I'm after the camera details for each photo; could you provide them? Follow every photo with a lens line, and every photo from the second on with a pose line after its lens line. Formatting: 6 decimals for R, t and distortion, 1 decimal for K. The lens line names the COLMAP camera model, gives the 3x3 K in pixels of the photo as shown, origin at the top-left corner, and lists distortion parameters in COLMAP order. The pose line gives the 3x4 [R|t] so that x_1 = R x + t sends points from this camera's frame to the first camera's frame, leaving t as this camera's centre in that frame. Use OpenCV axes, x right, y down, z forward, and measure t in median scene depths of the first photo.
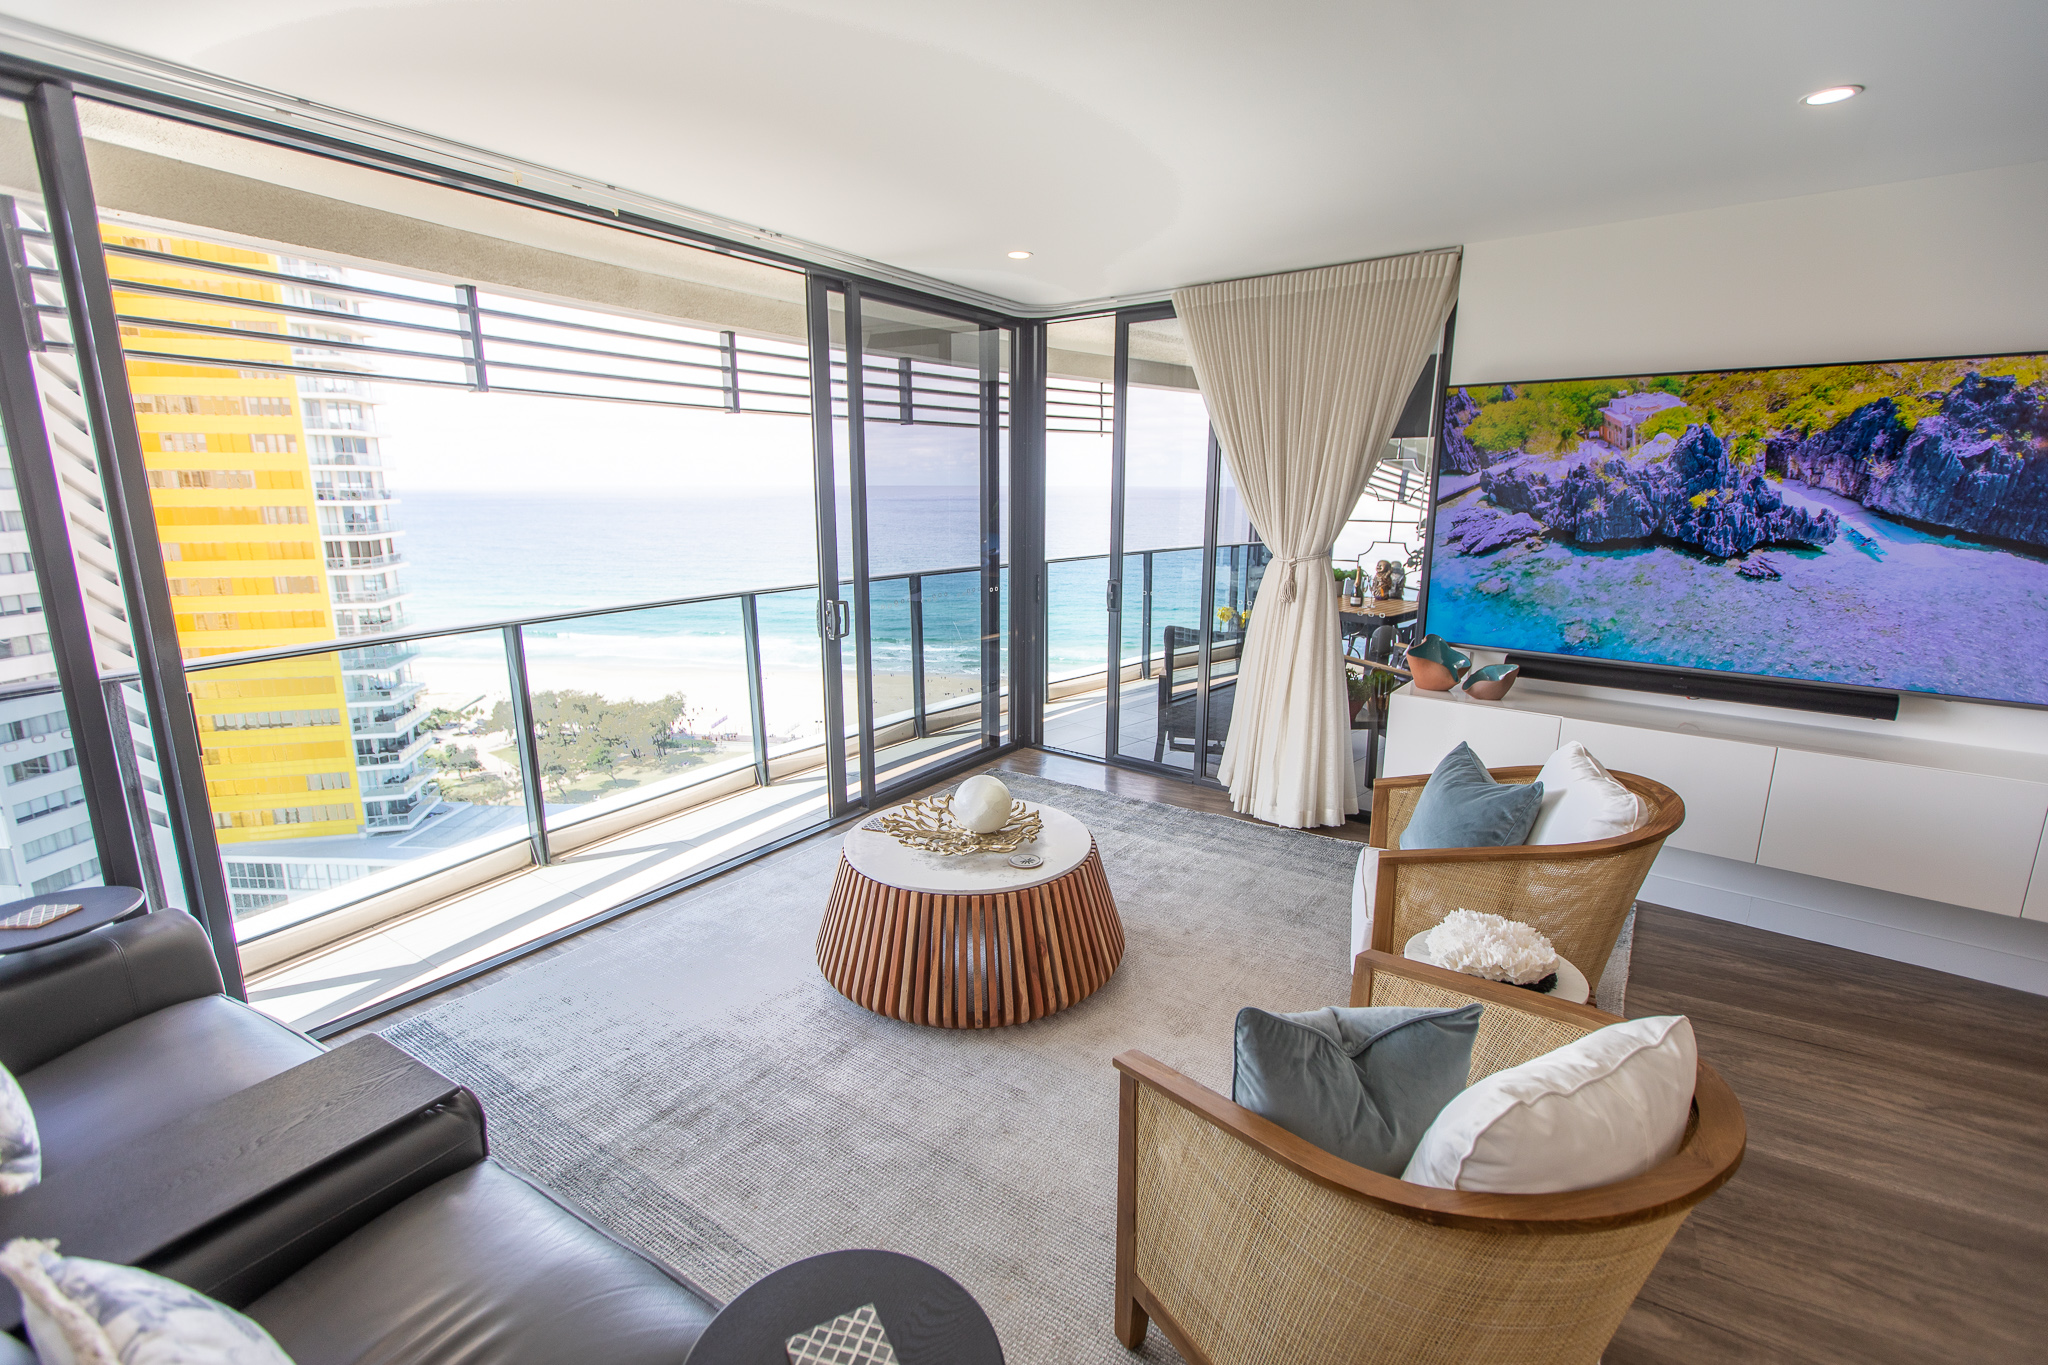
lens RADIAL K [[922.1, 0, 1028.7], [0, 922.1, 680.4], [0, 0, 1]] dist [0.001043, -0.000240]
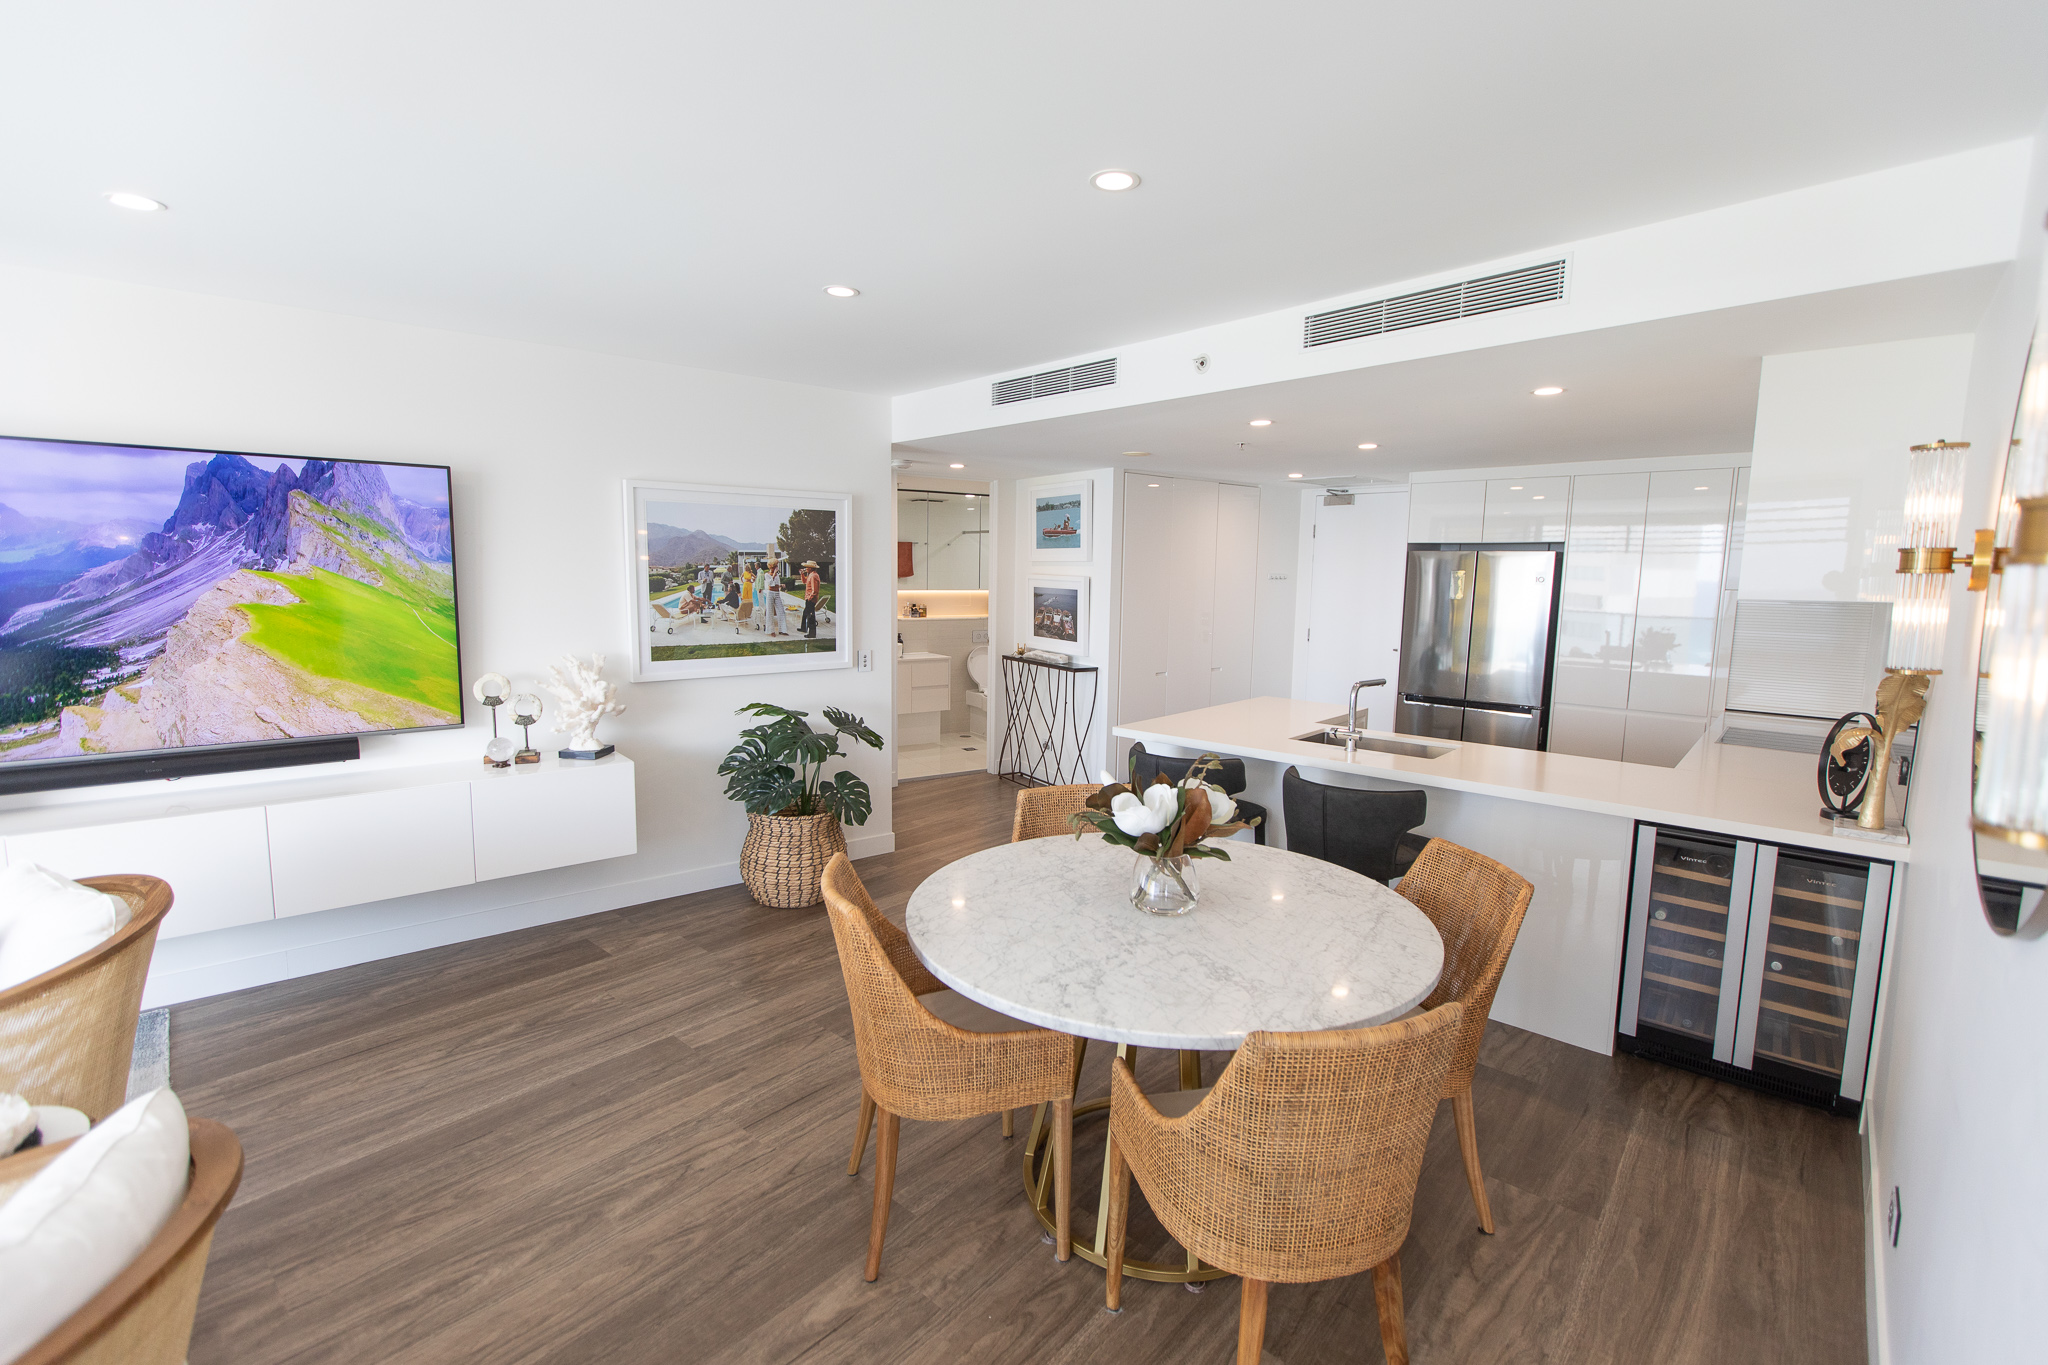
lens RADIAL K [[922.1, 0, 1027.7], [0, 922.1, 679.1], [0, 0, 1]] dist [0.001043, -0.000240]
pose [[0.237411, -0.122016, 0.963716, 0.014197], [0.204111, 0.976199, 0.073313, 0.033351], [-0.949724, 0.179300, 0.256665, -0.146572]]
